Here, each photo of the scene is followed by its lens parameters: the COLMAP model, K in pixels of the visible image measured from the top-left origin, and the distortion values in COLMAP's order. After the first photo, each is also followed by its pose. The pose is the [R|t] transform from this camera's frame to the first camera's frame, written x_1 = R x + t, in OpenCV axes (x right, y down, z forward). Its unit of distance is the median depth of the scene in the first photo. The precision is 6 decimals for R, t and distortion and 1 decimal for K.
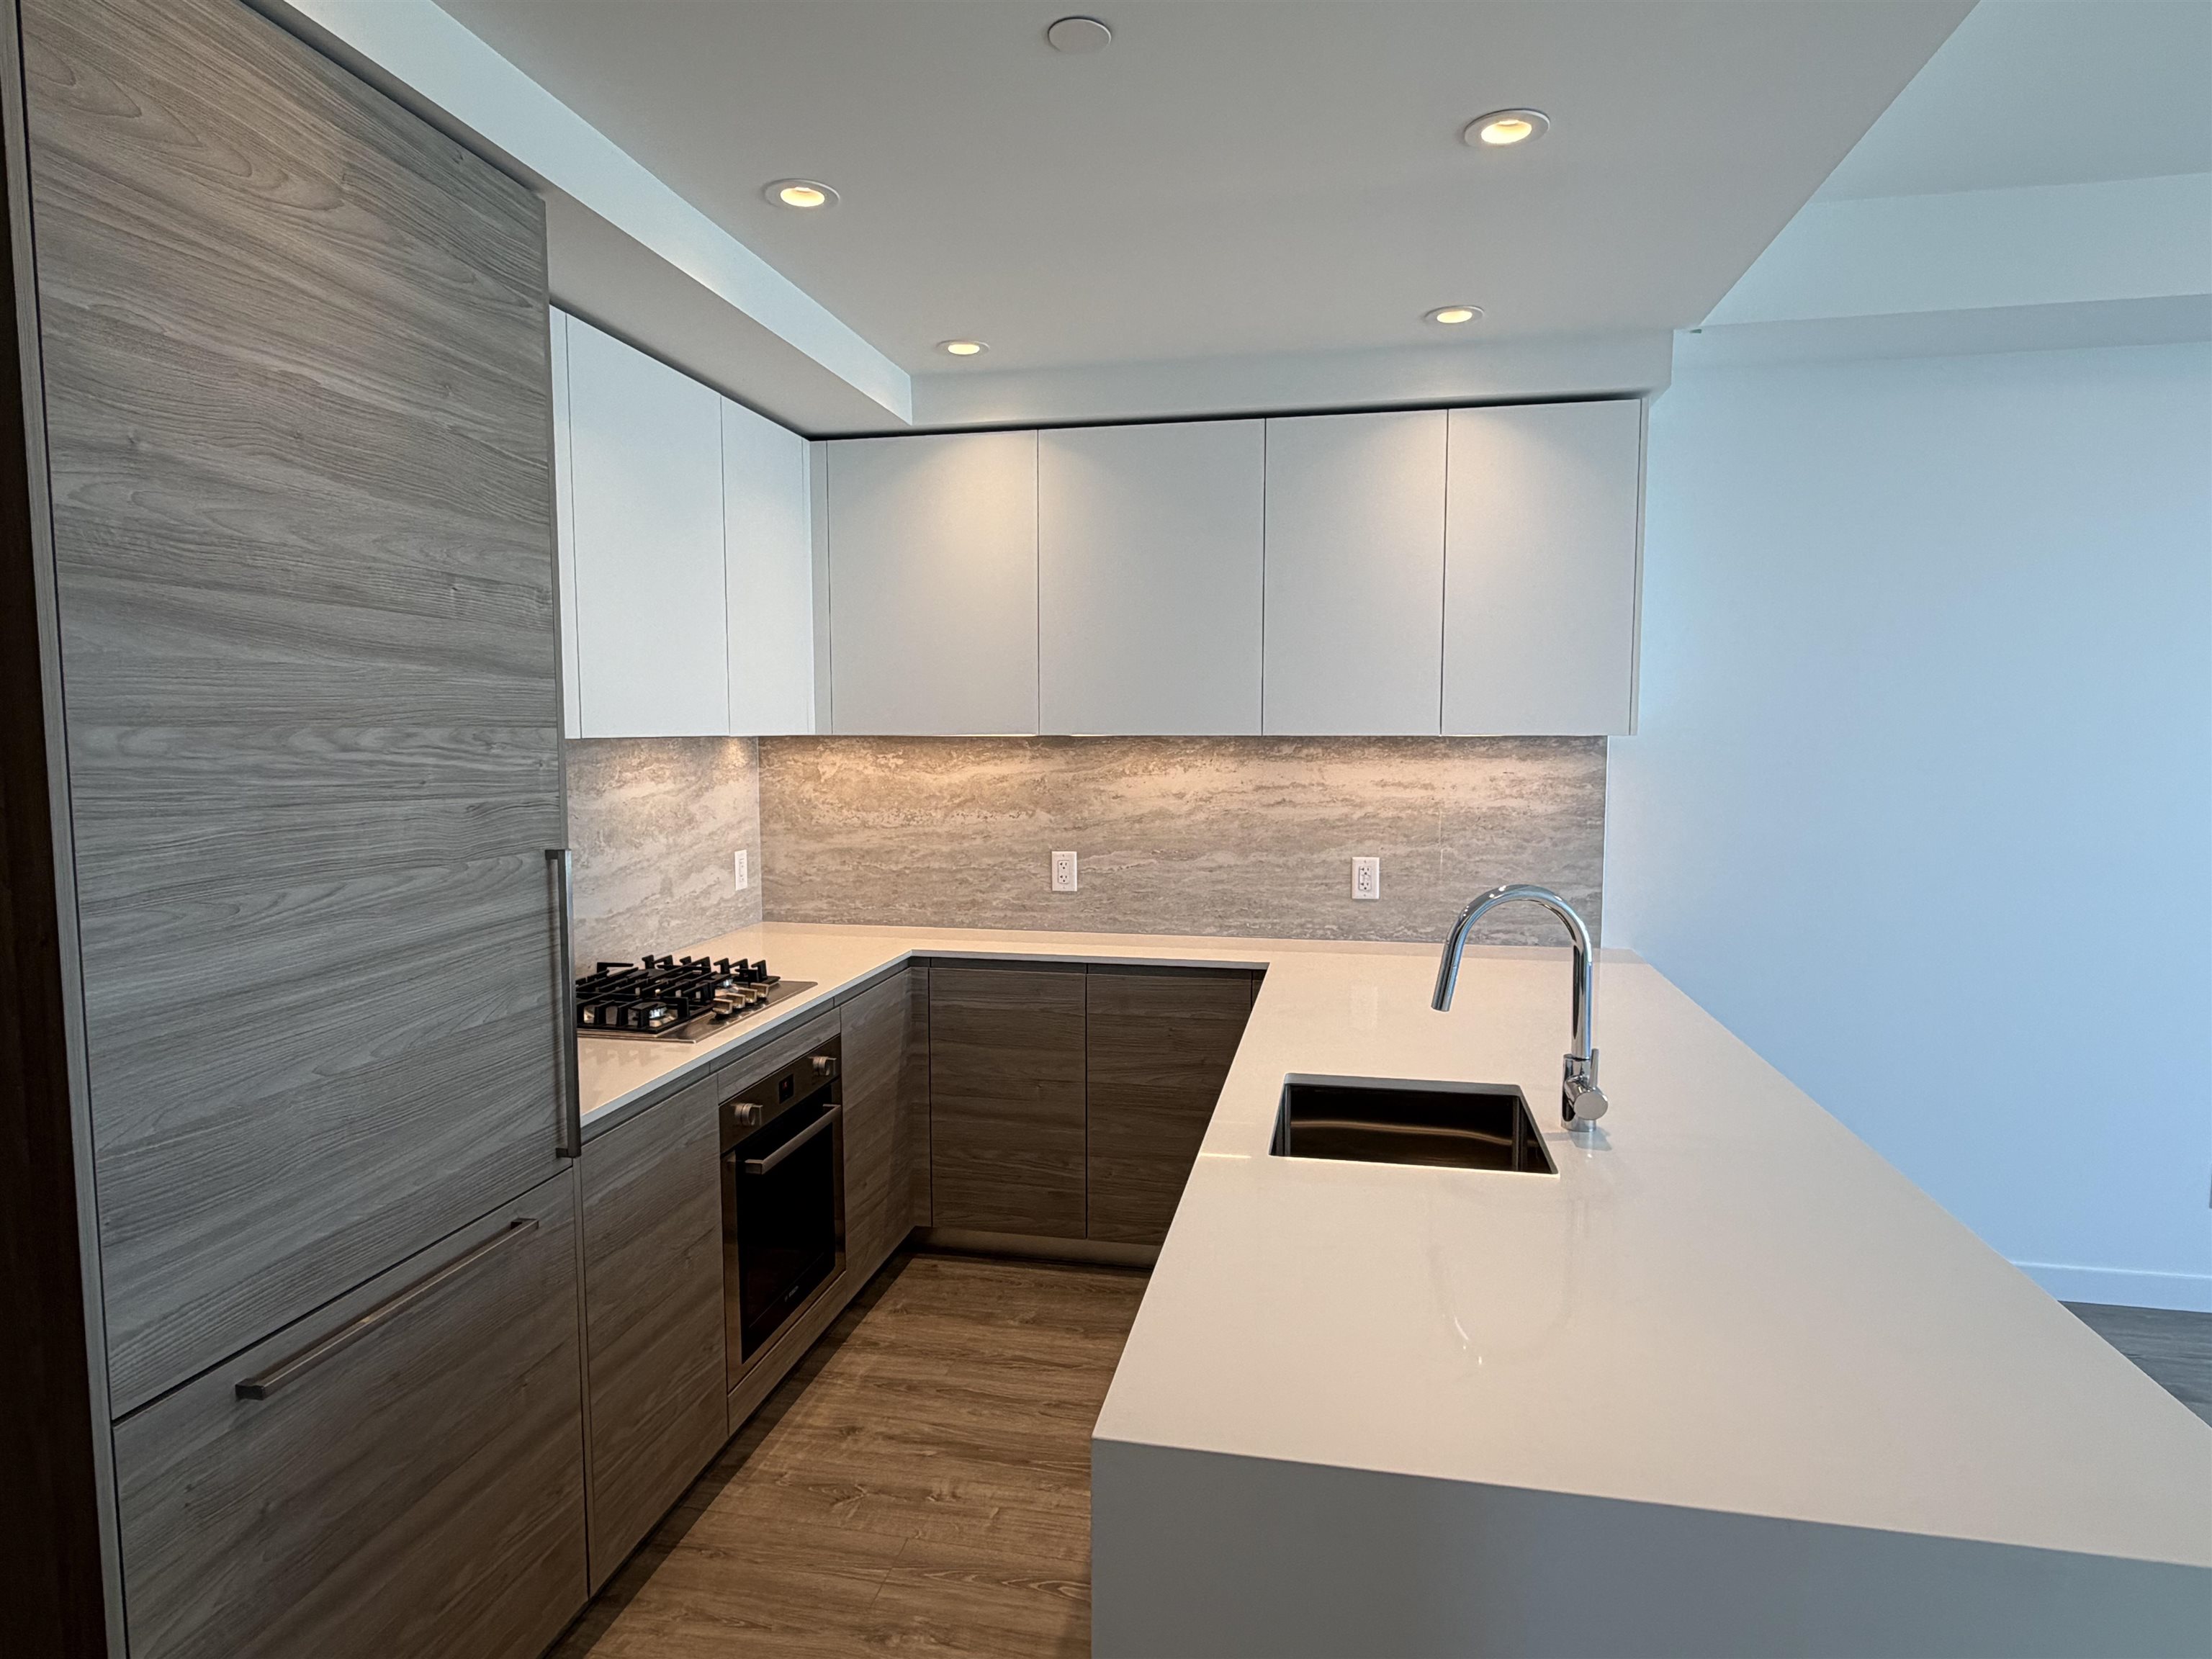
lens RADIAL K [[1248.8, 0, 1091.4], [0, 1248.8, 828.1], [0, 0, 1]] dist [0.000870, -0.000065]
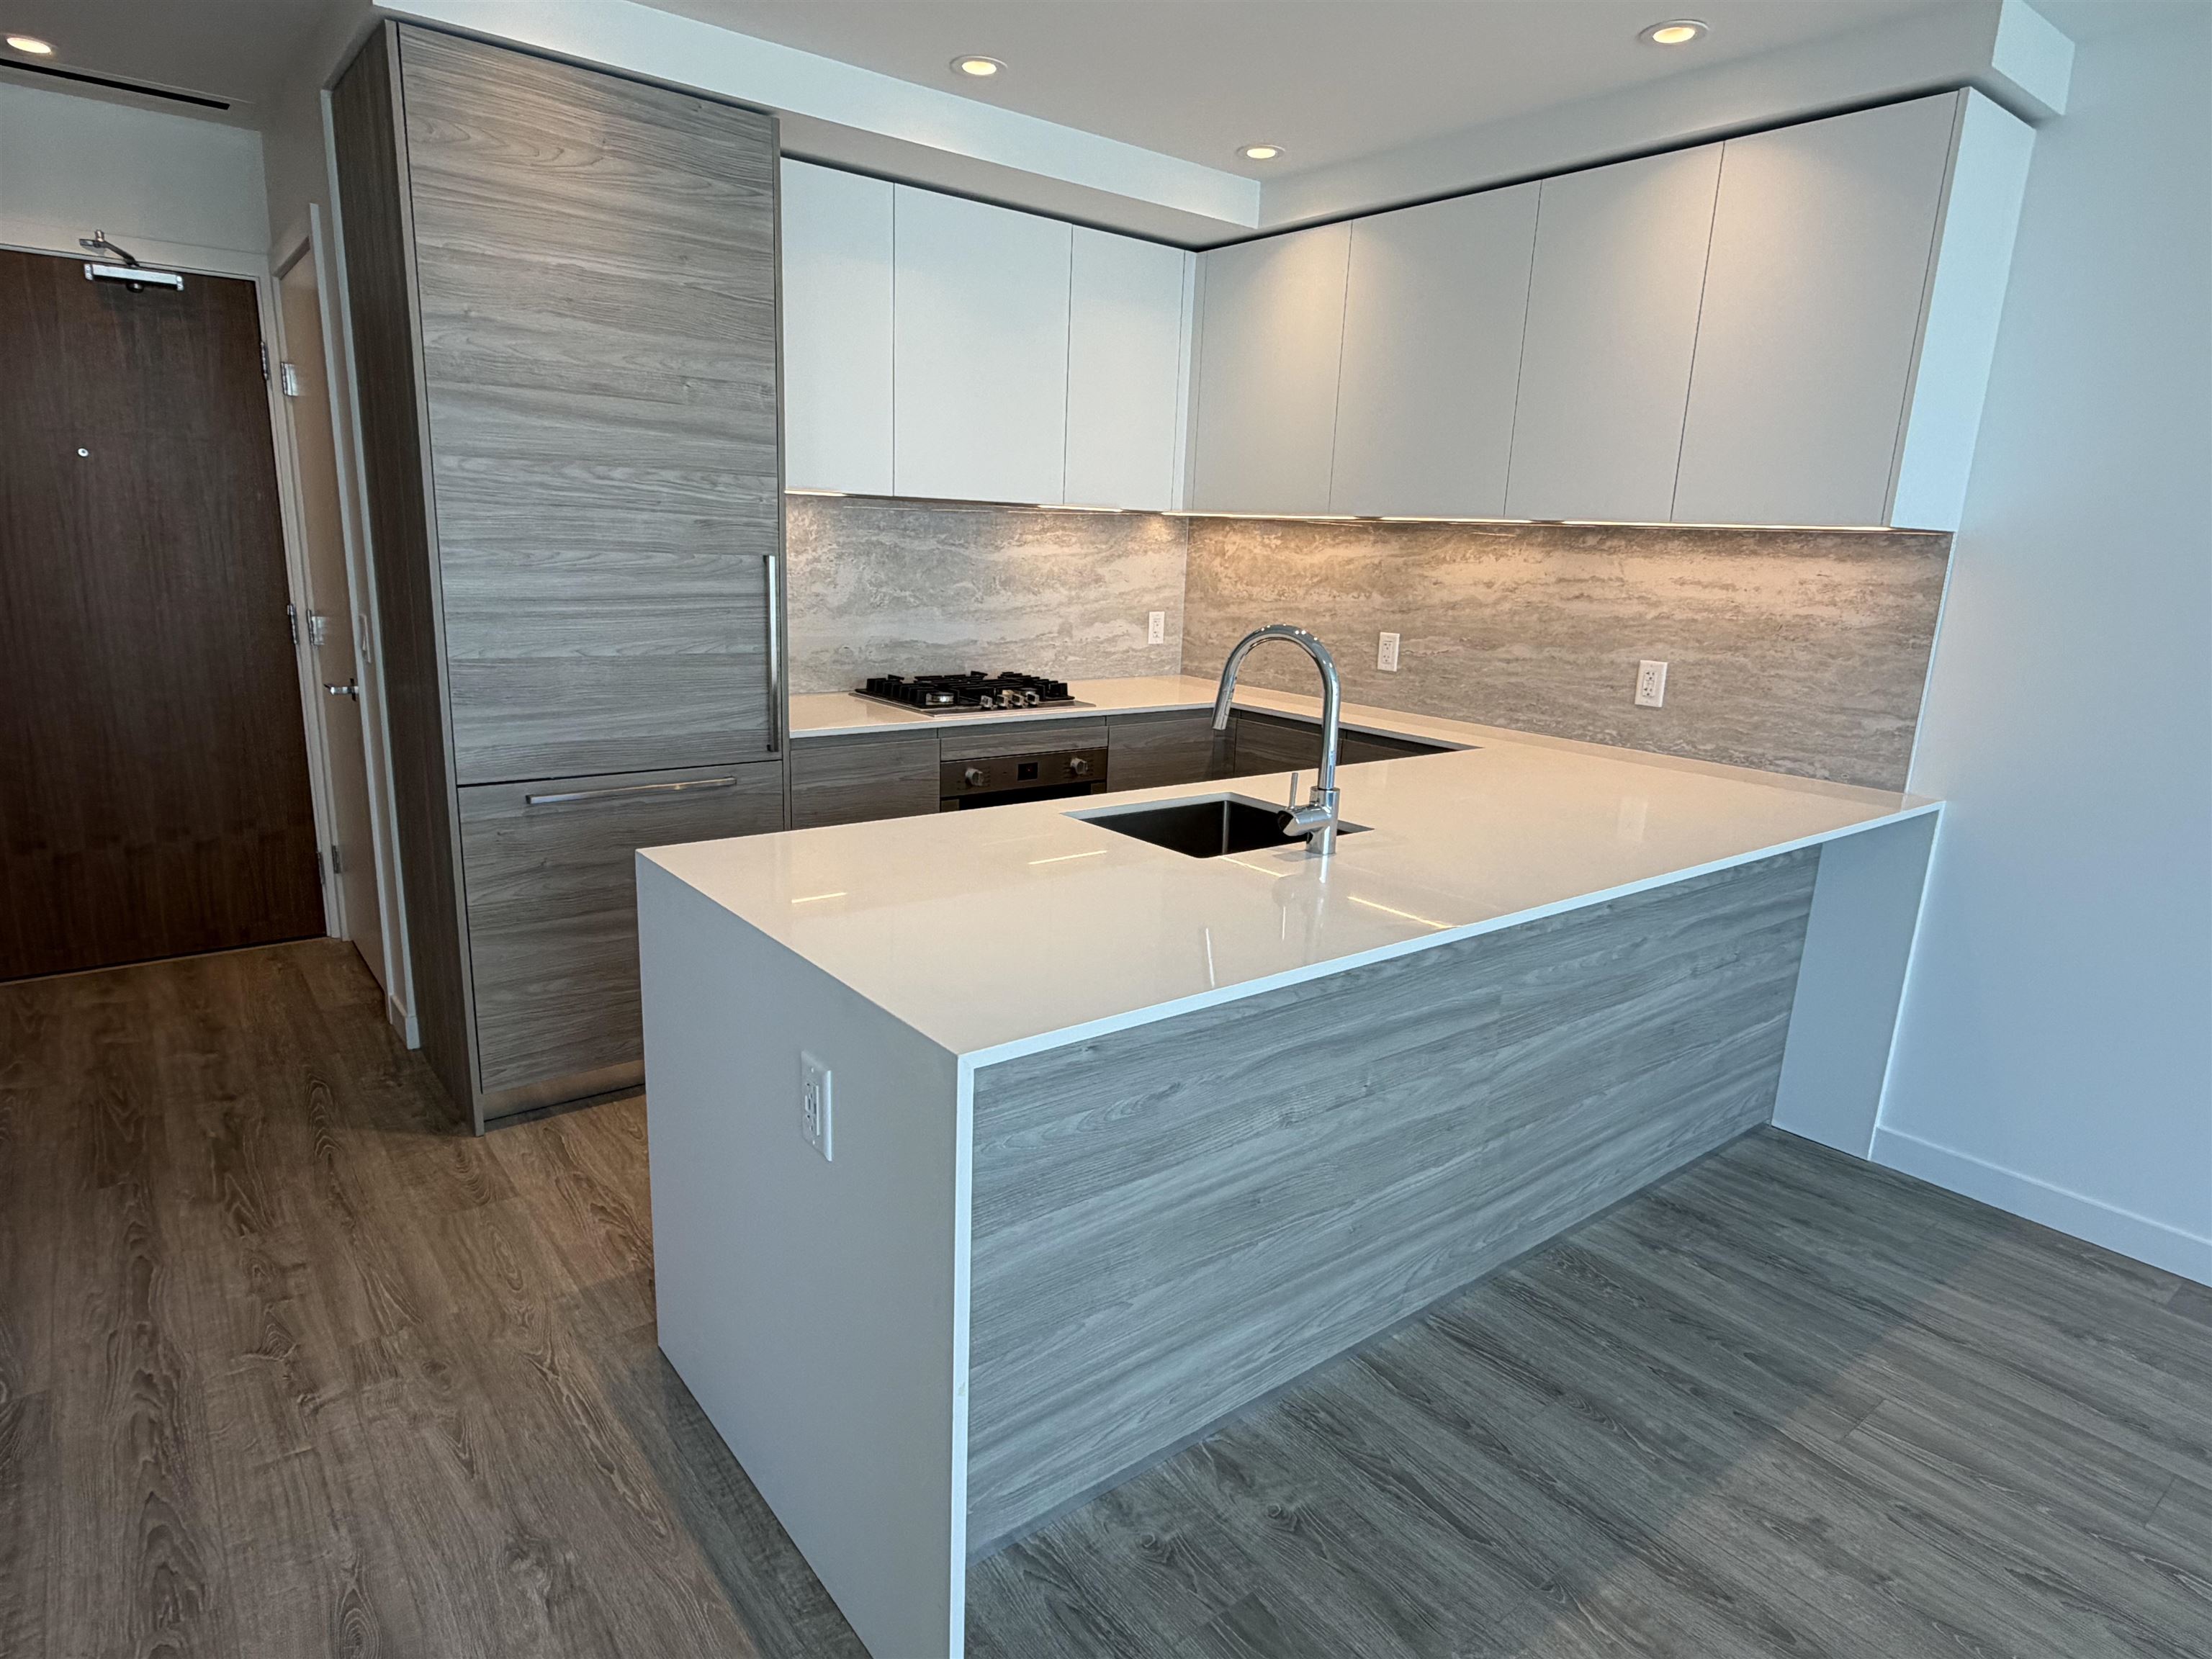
lens RADIAL K [[1254.0, 0, 1106.0], [0, 1254.0, 829.5], [0, 0, 1]] dist [0.001207, -0.000038]
pose [[0.767467, 0.178128, -0.615845, 0.512617], [-0.092823, 0.981376, 0.168179, 0.027622], [0.634333, -0.071907, 0.769708, 0.009988]]
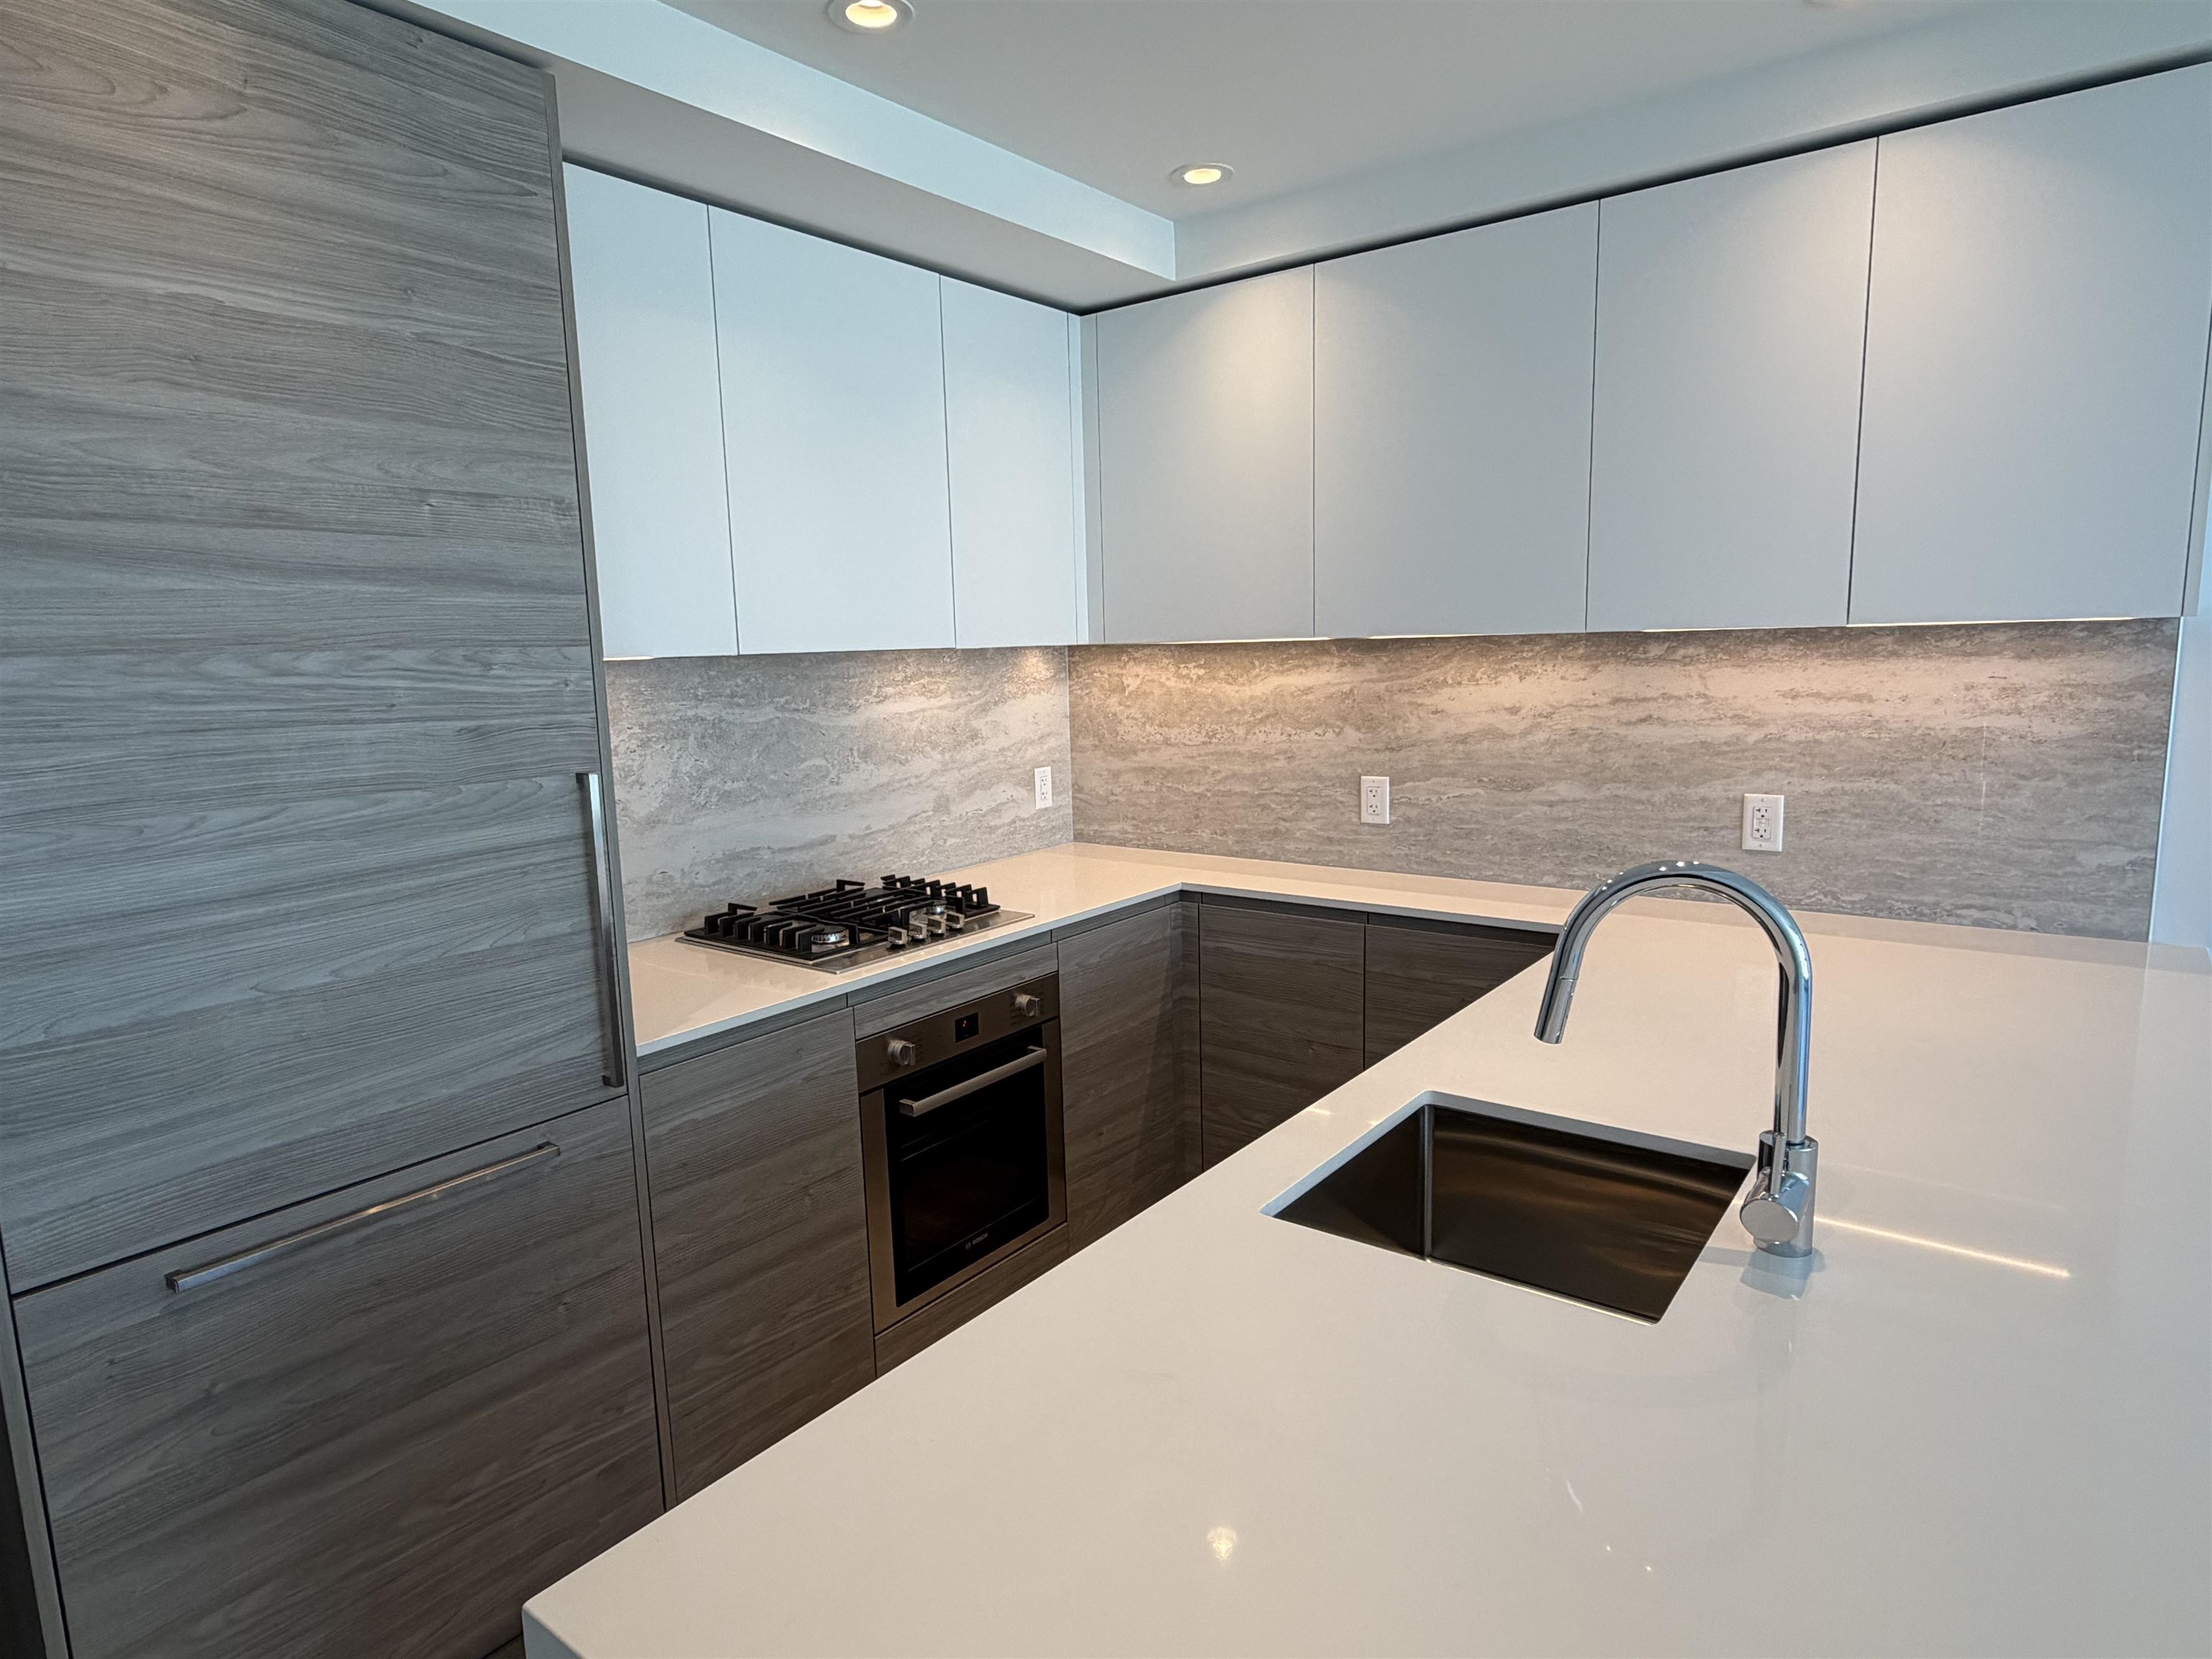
lens RADIAL K [[1260.1, 0, 1093.5], [0, 1260.1, 830.7], [0, 0, 1]] dist [0.000751, 0.000333]
pose [[0.899930, 0.041878, -0.434018, 0.189891], [-0.009174, 0.996975, 0.077175, -0.009296], [0.435938, -0.065470, 0.897592, 0.158479]]
